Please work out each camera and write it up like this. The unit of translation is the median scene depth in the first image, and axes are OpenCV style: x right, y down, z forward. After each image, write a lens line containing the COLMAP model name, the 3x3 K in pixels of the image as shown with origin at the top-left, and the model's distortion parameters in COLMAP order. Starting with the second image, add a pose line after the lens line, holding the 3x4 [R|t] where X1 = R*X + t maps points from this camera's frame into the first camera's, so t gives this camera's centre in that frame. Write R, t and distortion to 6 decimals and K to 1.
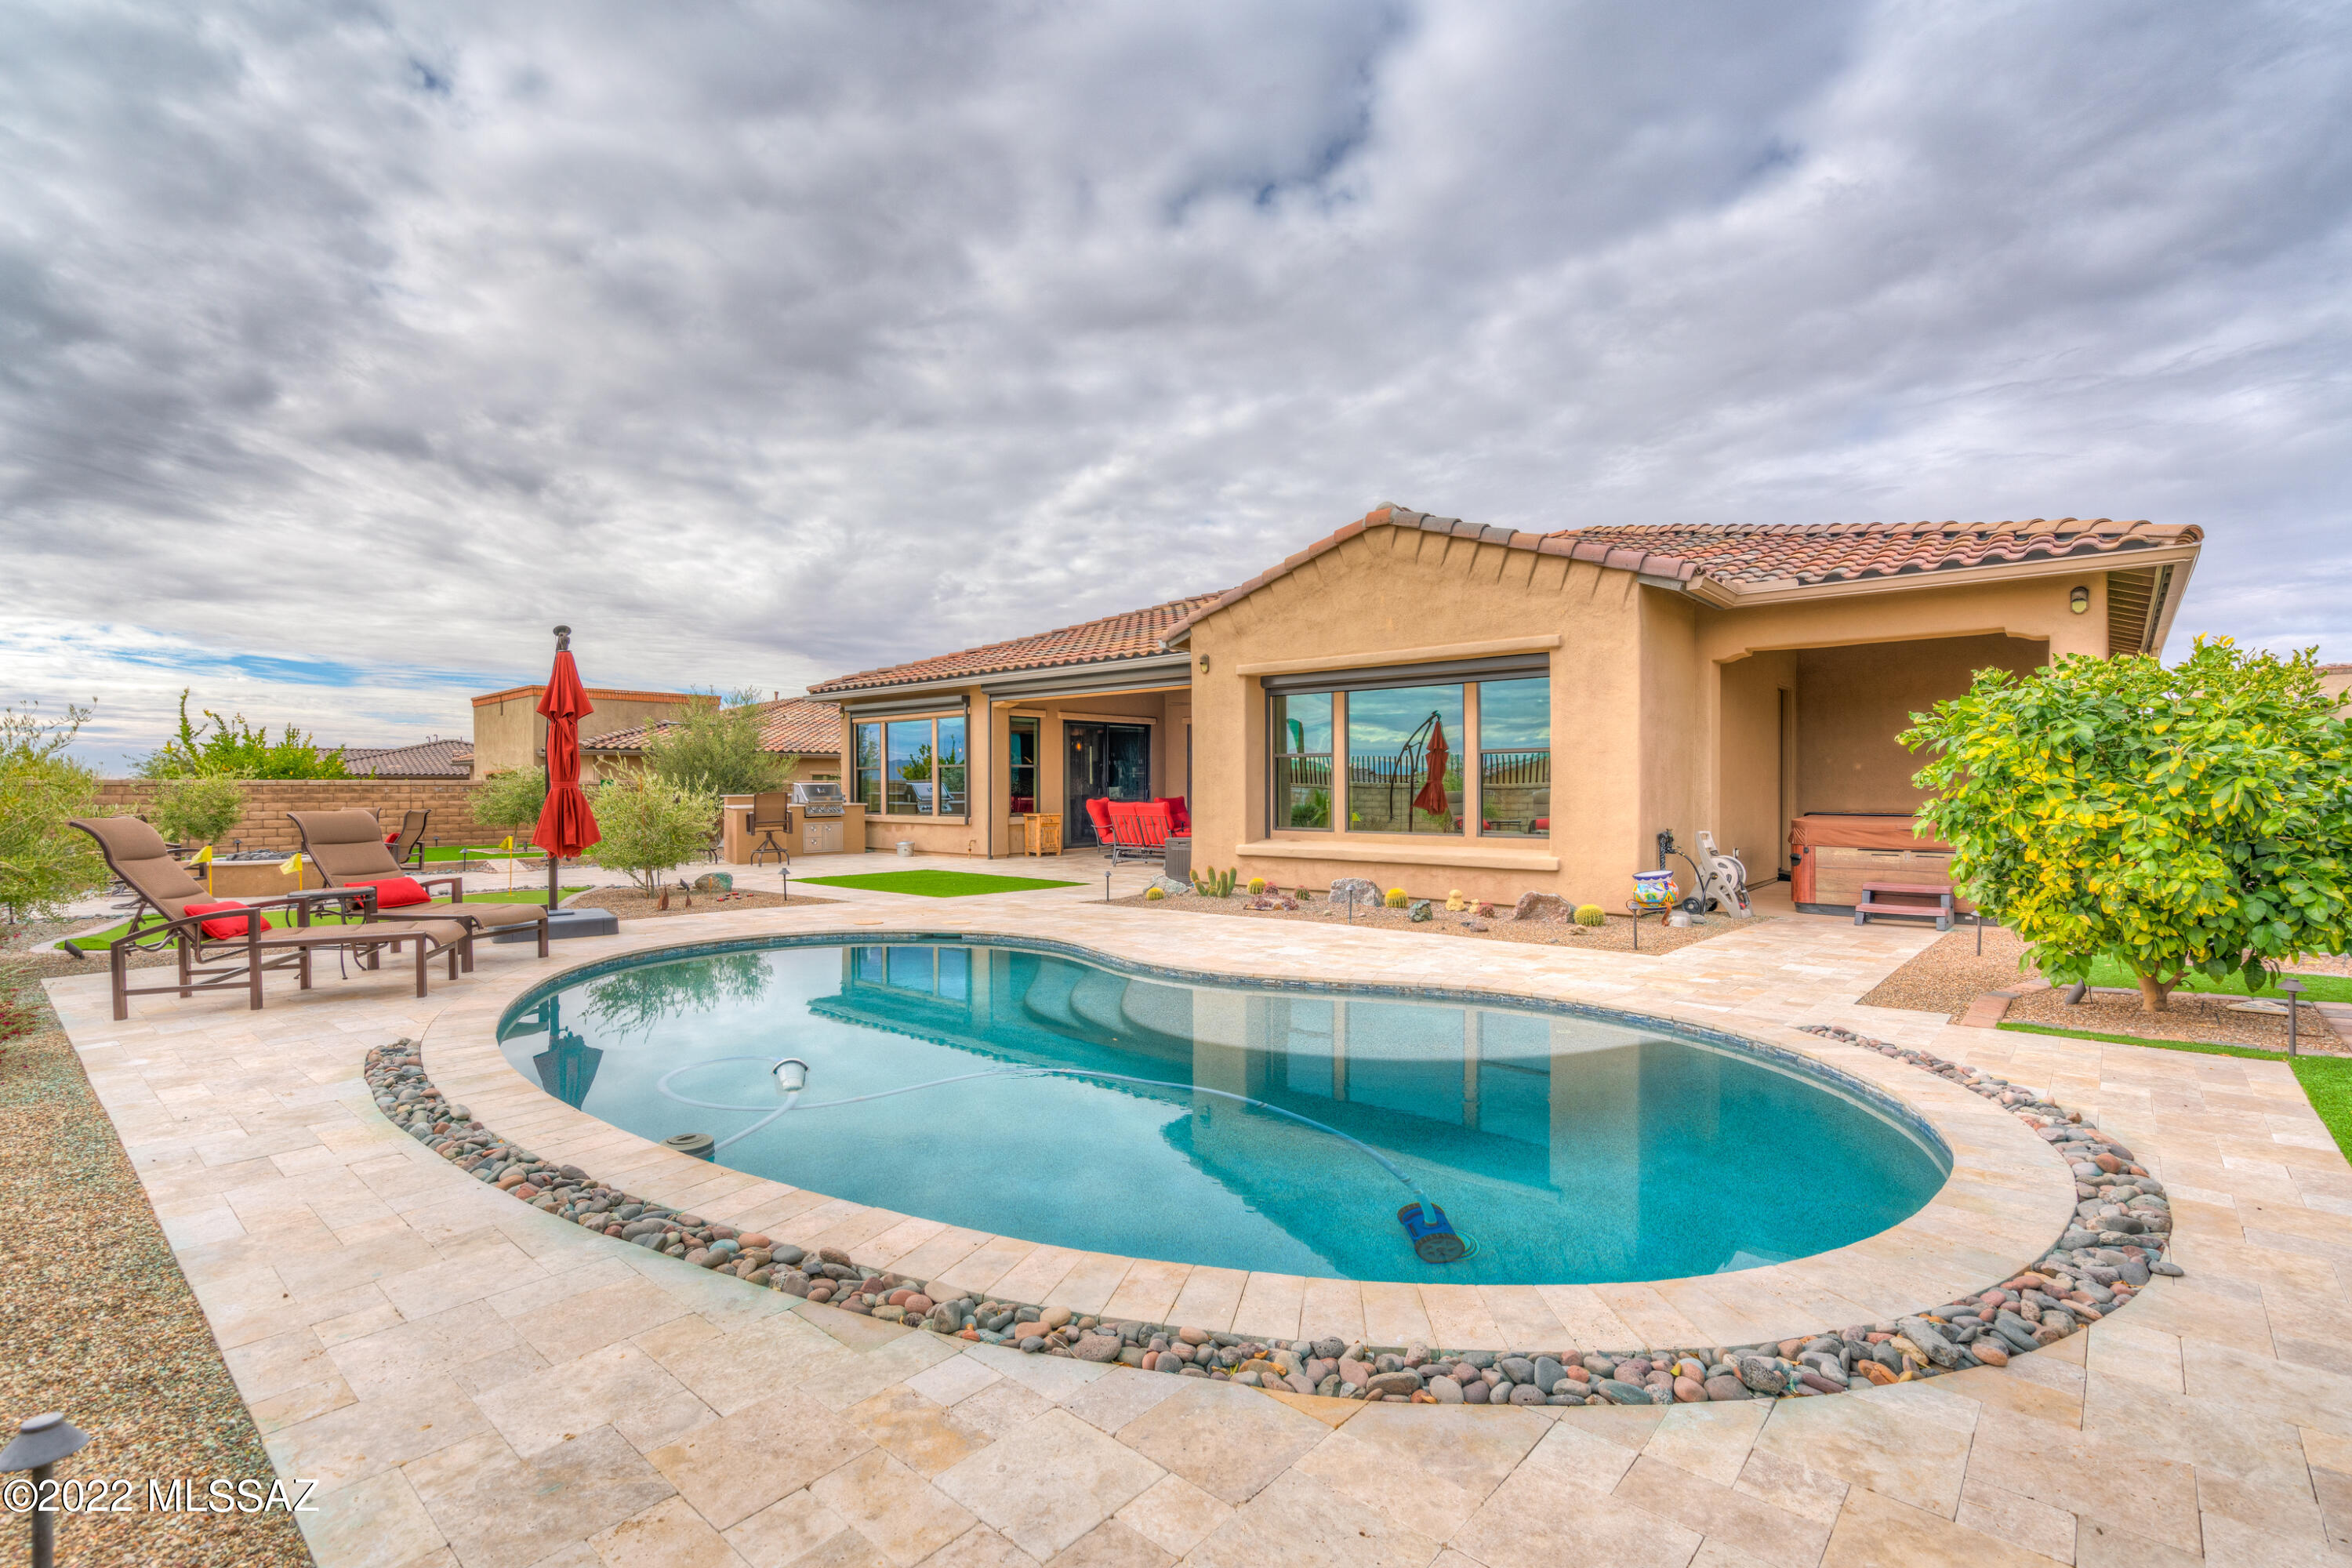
lens RADIAL K [[1091.5, 0, 1170.5], [0, 1091.5, 761.1], [0, 0, 1]] dist [0.001686, 0.000364]
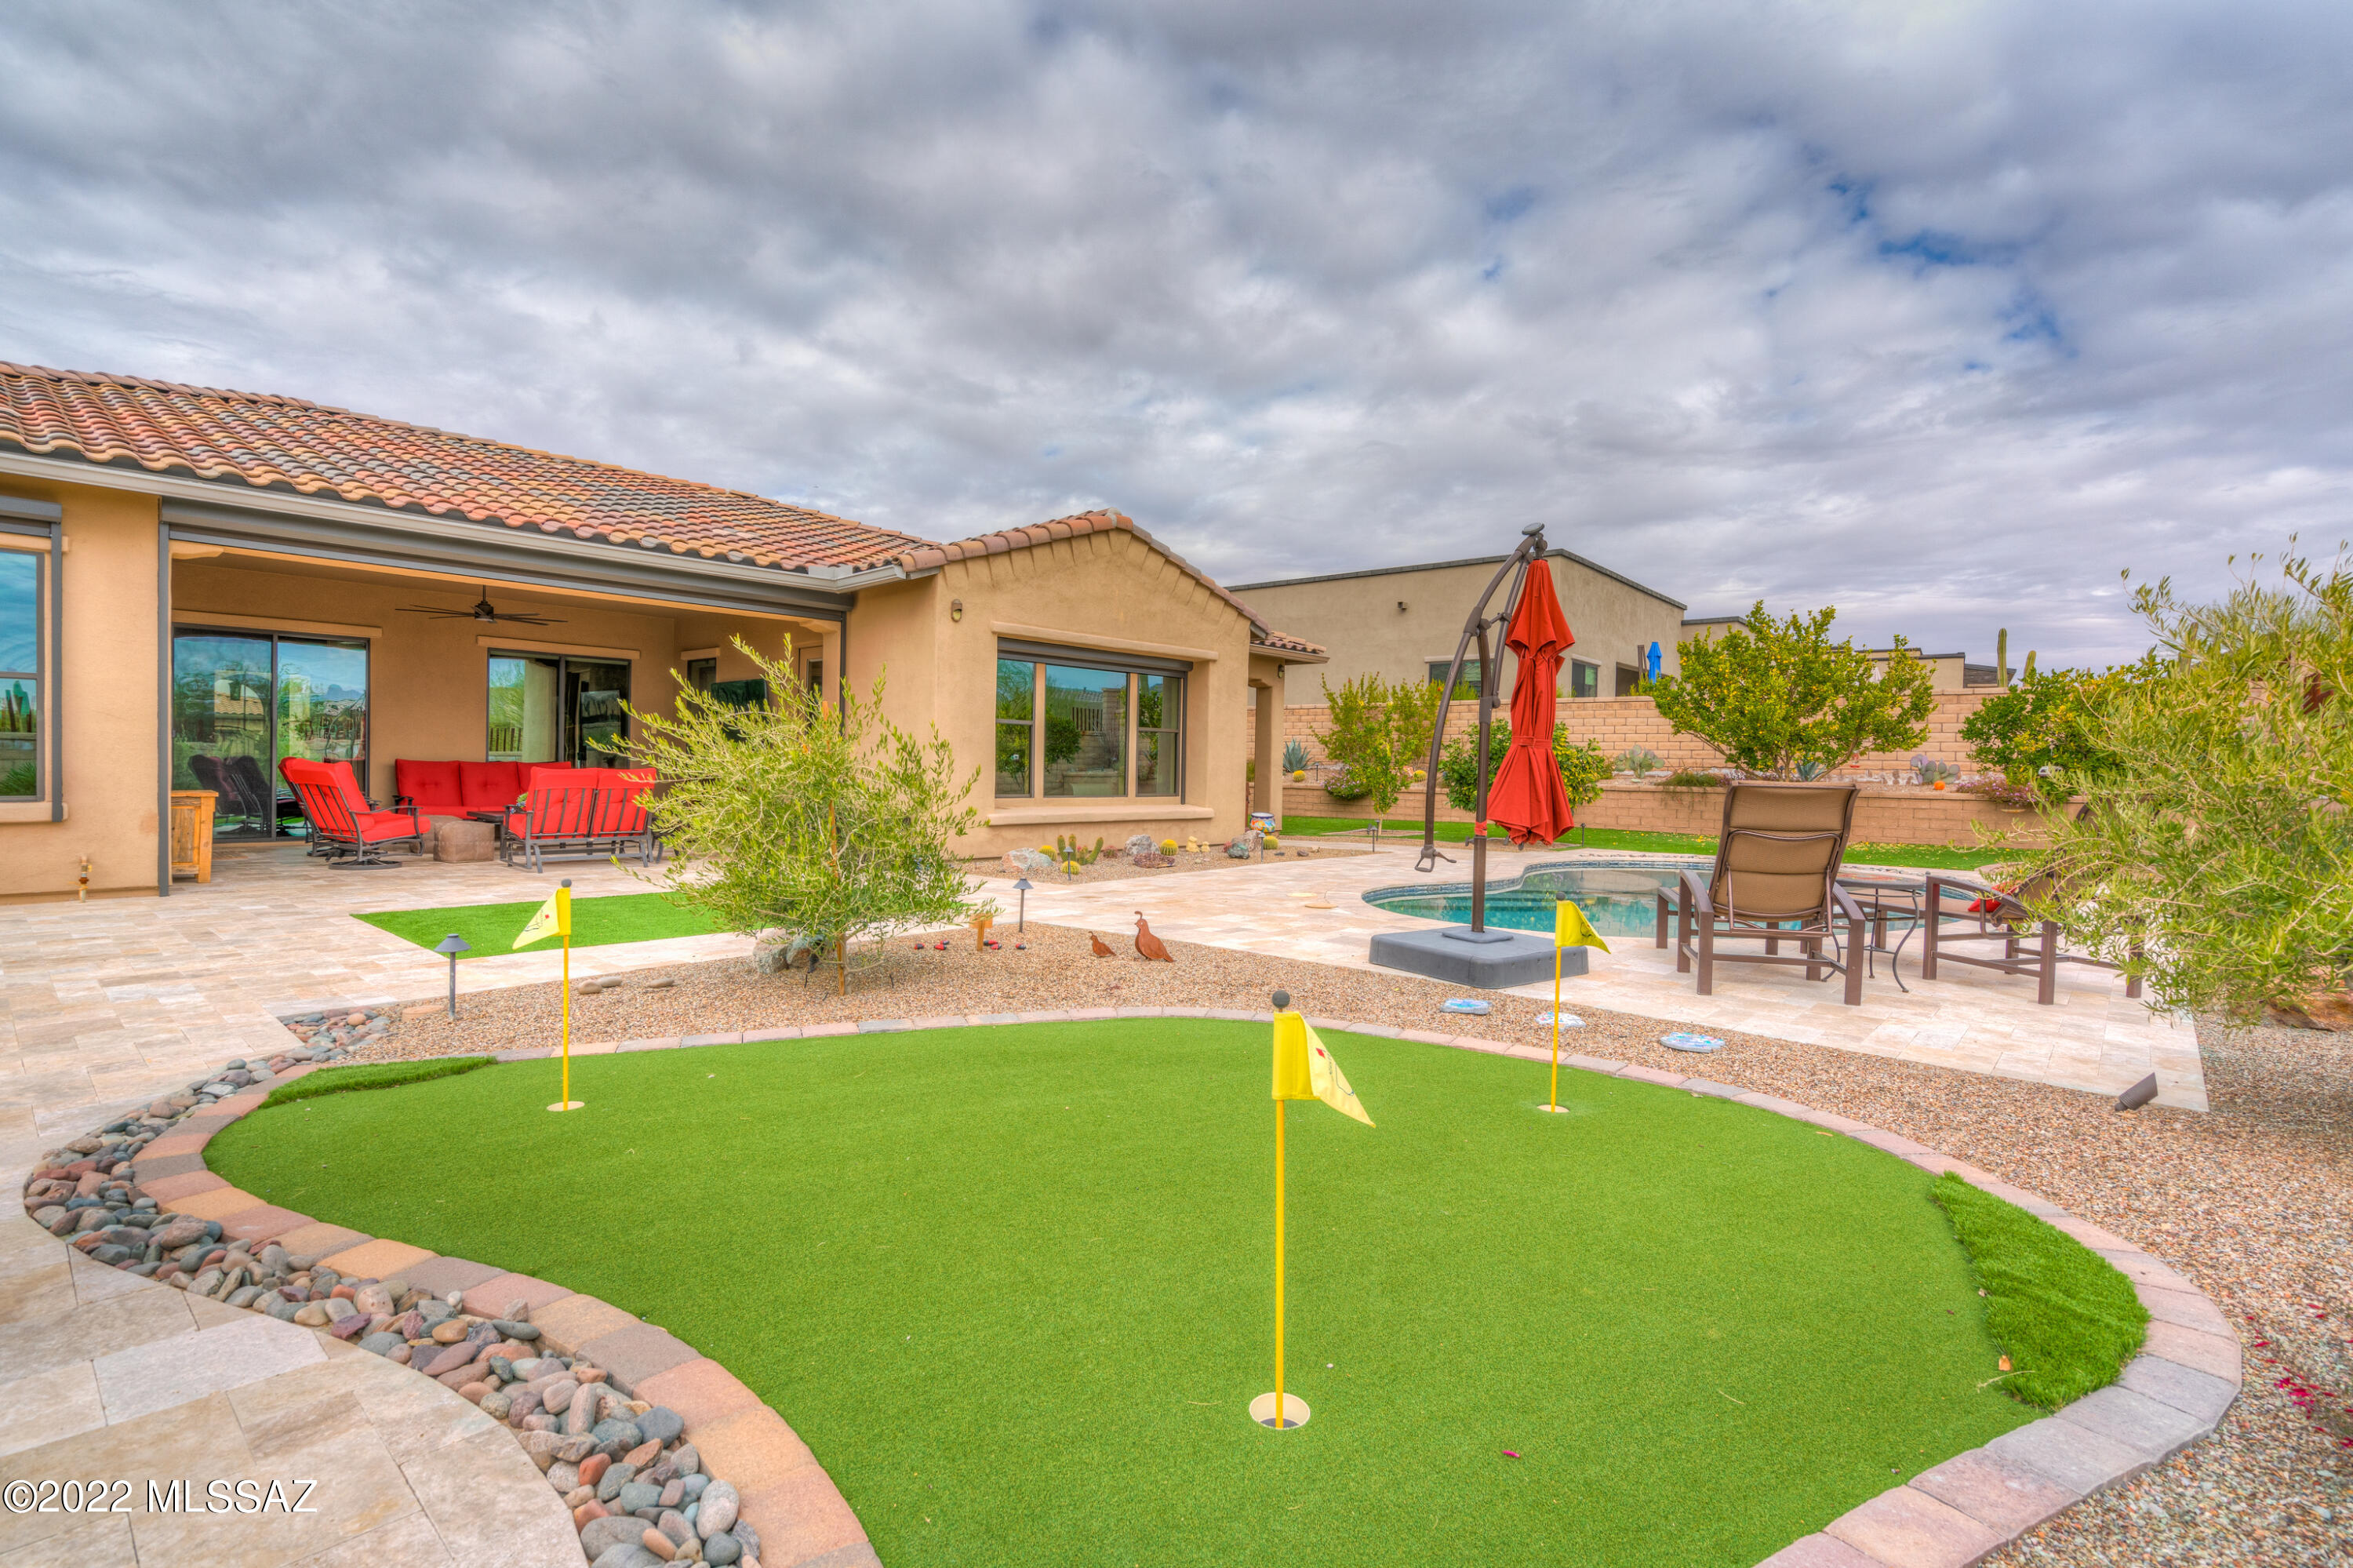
lens RADIAL K [[1098.9, 0, 1176.5], [0, 1098.9, 784.0], [0, 0, 1]] dist [-0.002124, 0.000143]
pose [[0.012069, -0.007773, 0.999897, -0.901424], [-0.038054, 0.999242, 0.008227, 0.038496], [-0.999203, -0.038149, 0.011764, 0.854347]]
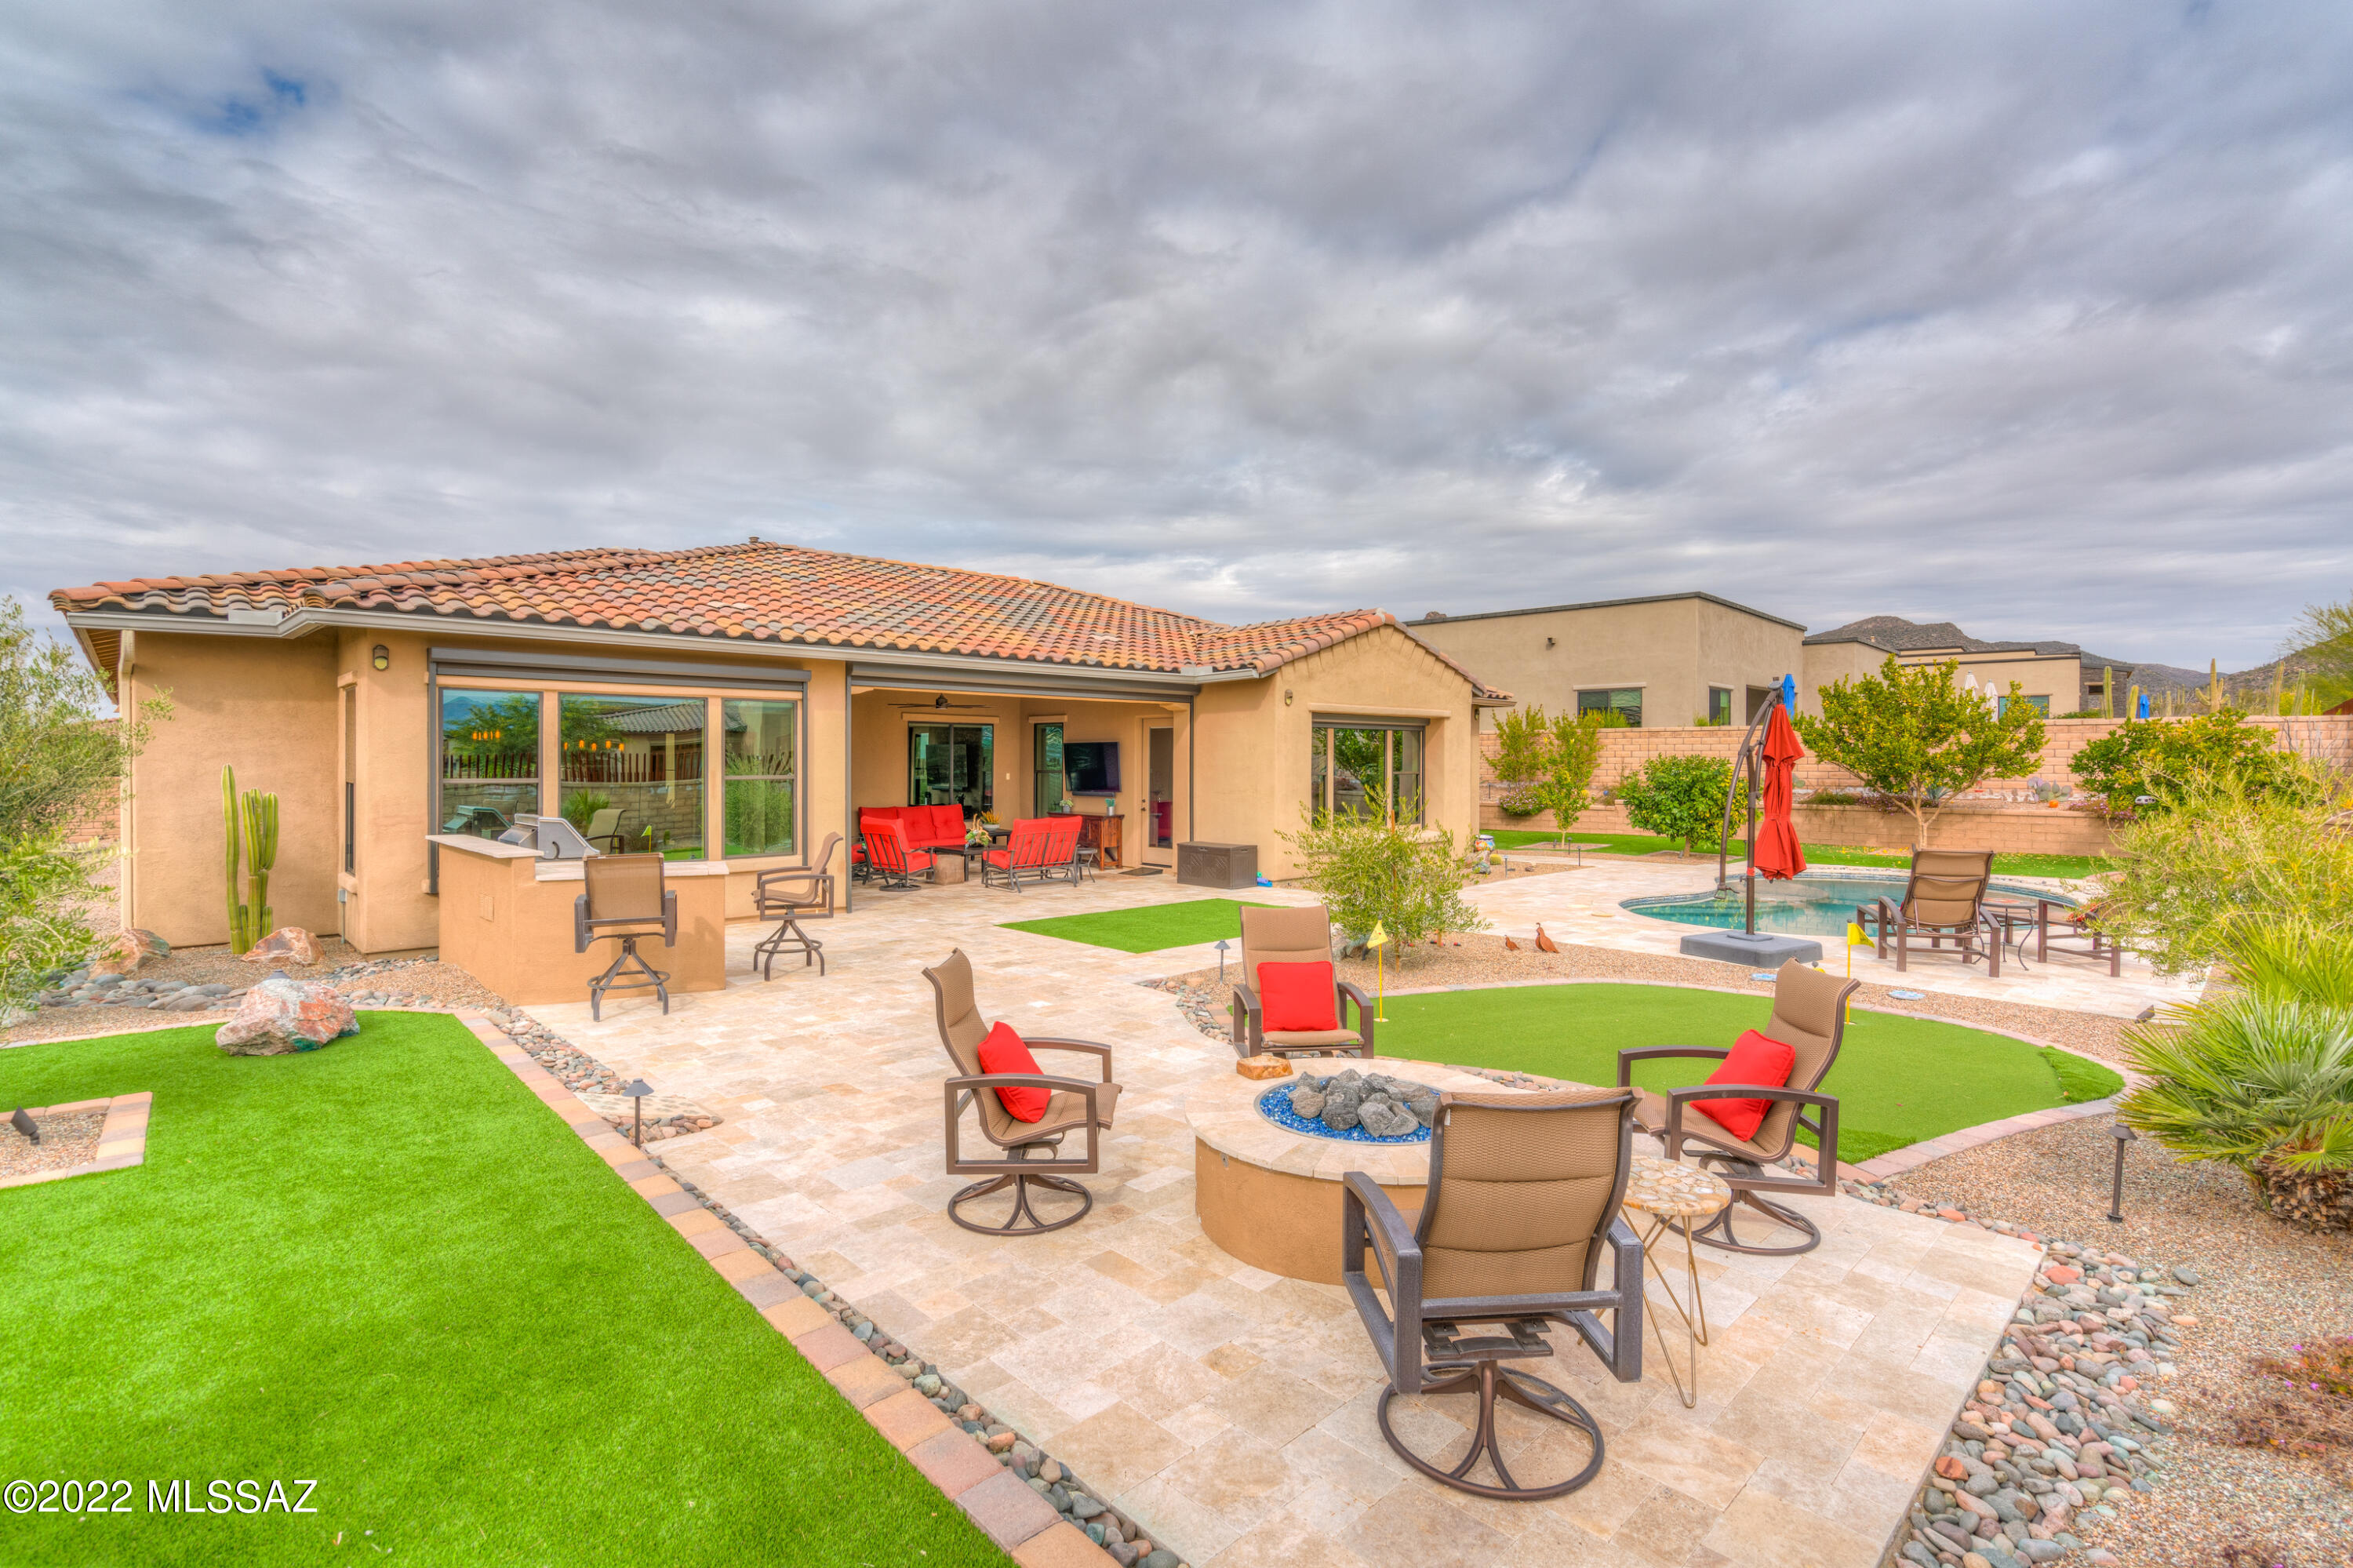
lens RADIAL K [[1092.1, 0, 1171.0], [0, 1092.1, 761.1], [0, 0, 1]] dist [0.001686, 0.000364]
pose [[0.088025, 0.006833, 0.996095, -1.250346], [-0.022028, 0.999745, -0.004912, -0.010841], [-0.995875, -0.021510, 0.088153, 1.080625]]
